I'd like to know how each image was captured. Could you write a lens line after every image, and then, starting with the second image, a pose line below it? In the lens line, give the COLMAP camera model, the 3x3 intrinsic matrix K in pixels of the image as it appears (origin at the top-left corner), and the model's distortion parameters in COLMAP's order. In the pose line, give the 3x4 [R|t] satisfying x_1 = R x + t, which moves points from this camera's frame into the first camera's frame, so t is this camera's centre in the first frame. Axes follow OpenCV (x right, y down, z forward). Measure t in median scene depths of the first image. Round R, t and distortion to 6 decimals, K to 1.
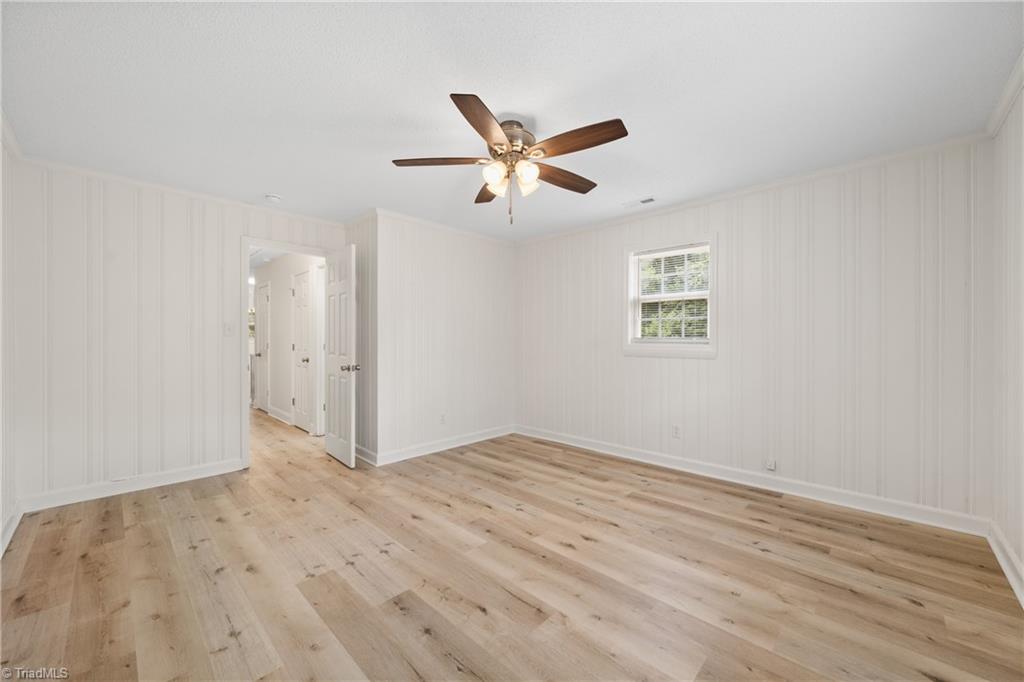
lens RADIAL K [[394.2, 0, 522.9], [0, 394.2, 344.2], [0, 0, 1]] dist [-0.006676, 0.000471]
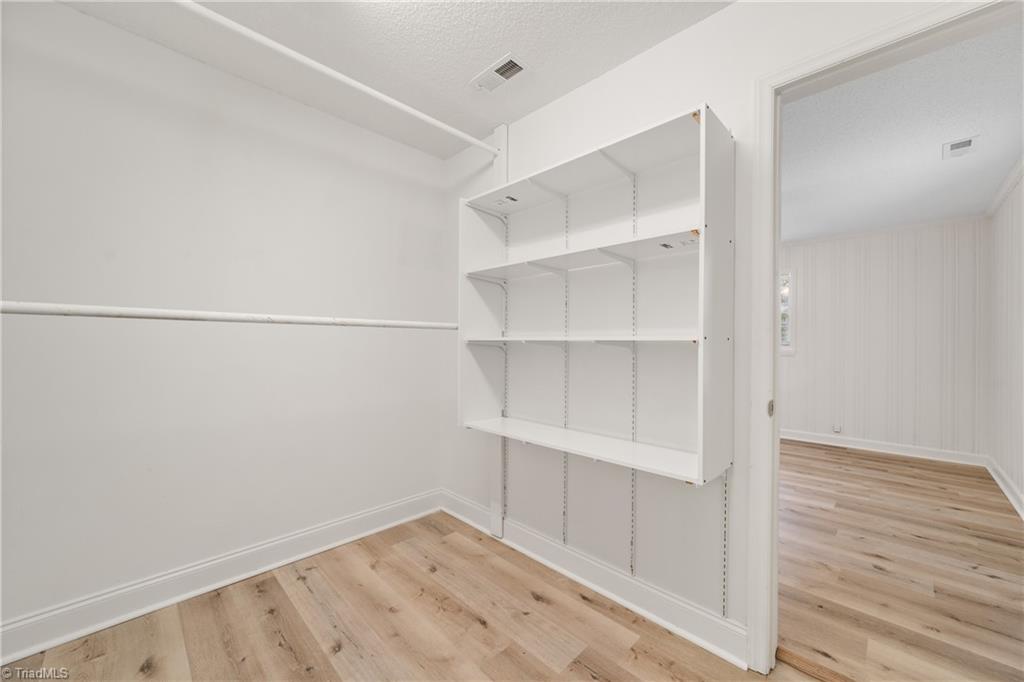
lens RADIAL K [[392.9, 0, 521.0], [0, 392.9, 337.9], [0, 0, 1]] dist [-0.010914, 0.004129]
pose [[0.999726, 0.010091, -0.021108, -0.600544], [-0.010486, 0.999770, -0.018686, 0.007657], [0.020915, 0.018902, 0.999603, -0.564966]]
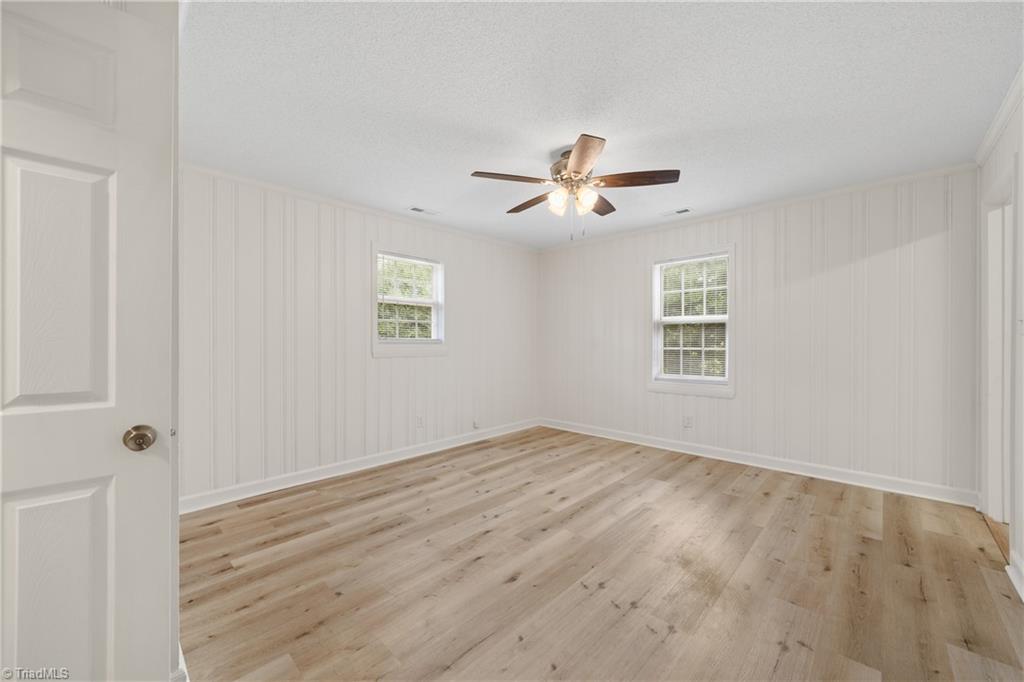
lens RADIAL K [[394.2, 0, 522.9], [0, 394.2, 344.2], [0, 0, 1]] dist [-0.006676, 0.000471]
pose [[-0.008750, -0.009377, 0.999918, -0.974660], [0.013412, 0.999865, 0.009494, -0.007441], [-0.999872, 0.013494, -0.008623, 0.948877]]
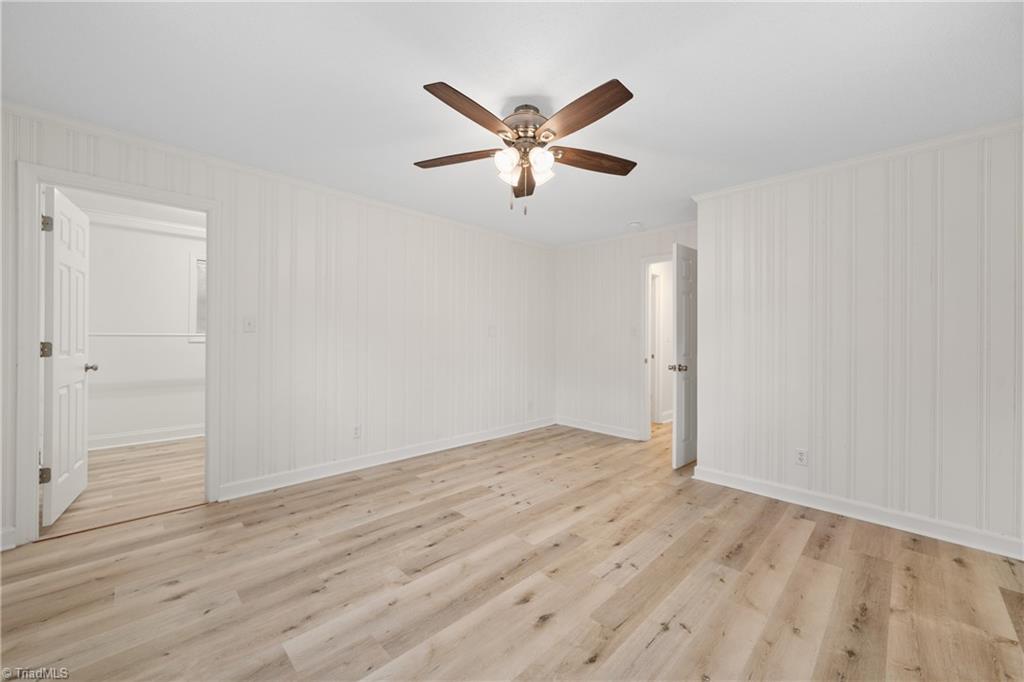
lens RADIAL K [[397.0, 0, 515.7], [0, 397.0, 339.0], [0, 0, 1]] dist [-0.003568, -0.000031]
pose [[-0.035621, 0.002749, -0.999362, 0.754320], [-0.020536, 0.999783, 0.003482, -0.007115], [0.999154, 0.020646, -0.035557, 0.833494]]
